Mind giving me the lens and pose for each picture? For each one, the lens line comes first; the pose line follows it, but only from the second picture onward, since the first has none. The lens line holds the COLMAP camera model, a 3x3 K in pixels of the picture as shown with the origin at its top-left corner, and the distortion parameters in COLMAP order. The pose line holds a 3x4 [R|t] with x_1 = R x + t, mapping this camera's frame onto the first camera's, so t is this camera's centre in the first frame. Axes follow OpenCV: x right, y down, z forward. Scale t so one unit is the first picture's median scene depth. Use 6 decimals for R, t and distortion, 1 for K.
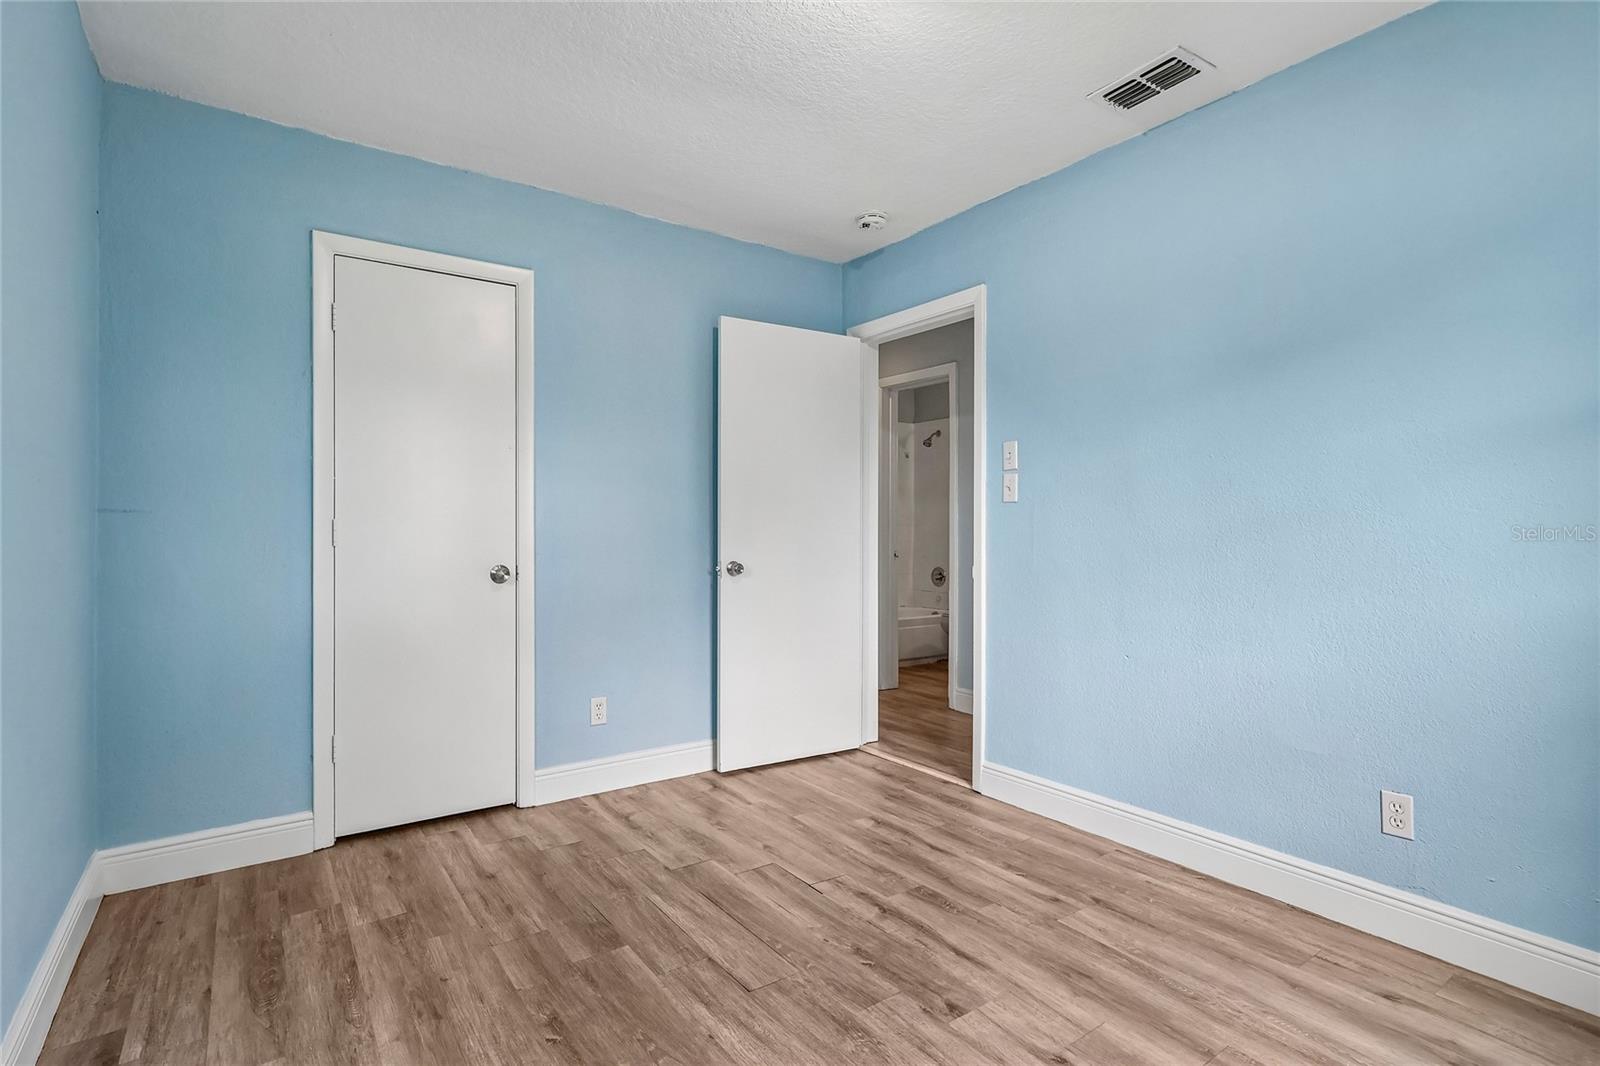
lens RADIAL K [[787.8, 0, 804.0], [0, 787.8, 528.3], [0, 0, 1]] dist [-0.000457, -0.000725]
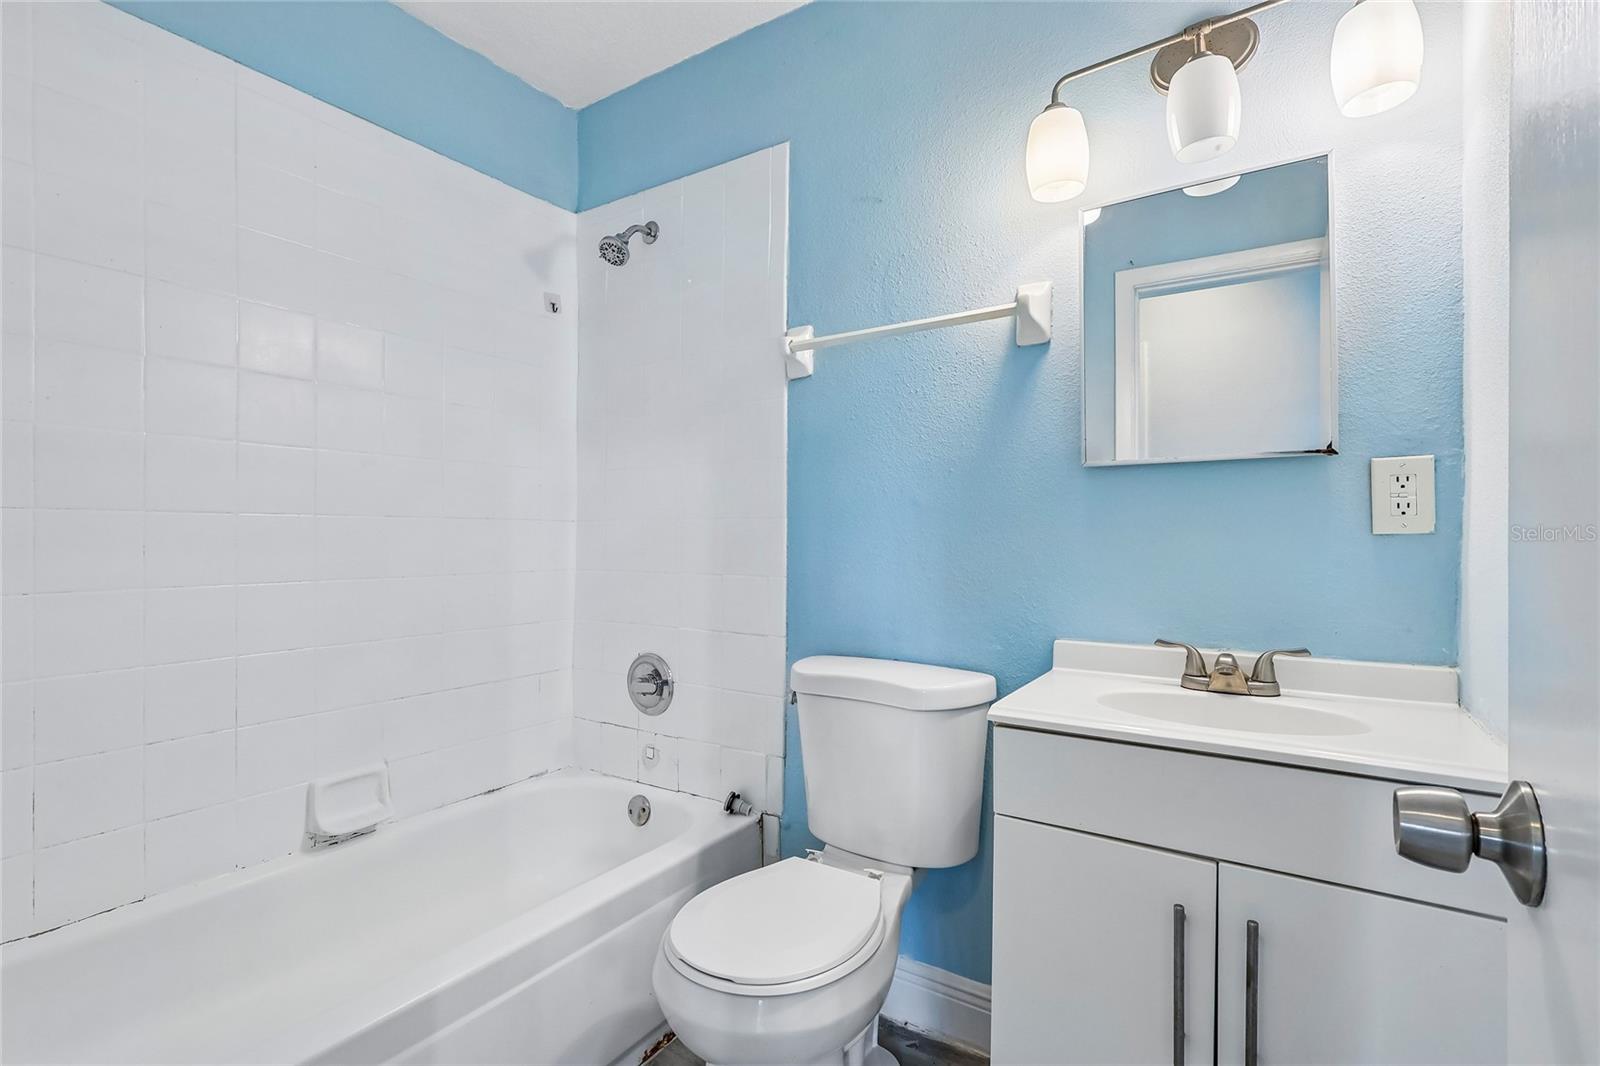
lens RADIAL K [[741.7, 0, 801.2], [0, 741.7, 532.2], [0, 0, 1]] dist [-0.002236, -0.001428]
pose [[0.932932, 0.000614, 0.360051, 0.116873], [0.003189, 0.999945, -0.009967, 0.004866], [-0.360037, 0.010447, 0.932879, 0.684760]]
